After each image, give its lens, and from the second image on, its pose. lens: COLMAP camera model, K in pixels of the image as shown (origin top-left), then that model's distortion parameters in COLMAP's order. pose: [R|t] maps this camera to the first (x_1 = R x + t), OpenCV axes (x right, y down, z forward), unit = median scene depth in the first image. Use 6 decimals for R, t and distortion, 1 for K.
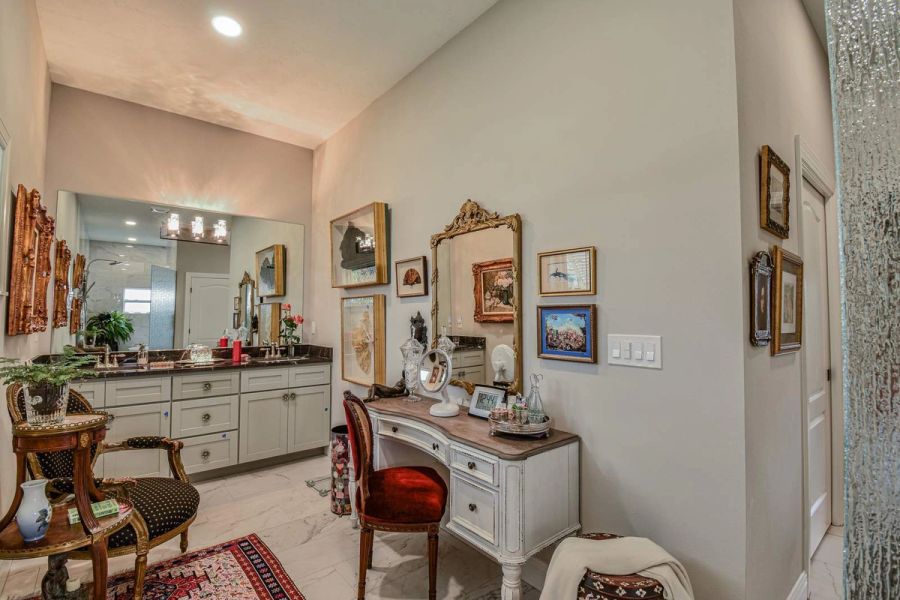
lens RADIAL K [[401.0, 0, 449.9], [0, 401.0, 303.4], [0, 0, 1]] dist [0.015992, -0.021285]
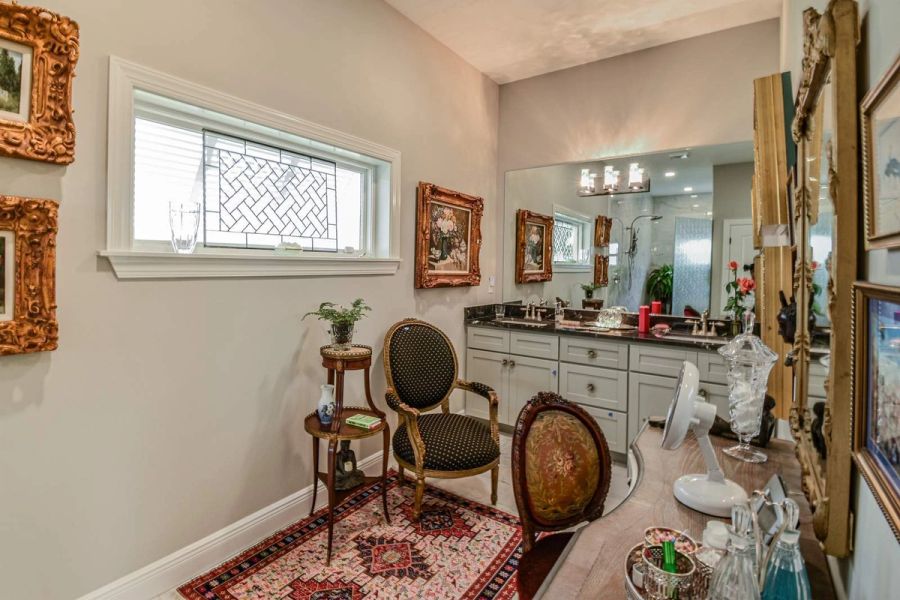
lens RADIAL K [[466.0, 0, 449.7], [0, 466.0, 265.9], [0, 0, 1]] dist [0.002807, 0.000270]
pose [[0.230739, 0.010561, -0.972958, 0.329396], [0.018179, 0.999720, 0.015163, -0.014291], [0.972846, -0.021186, 0.230483, 0.424627]]
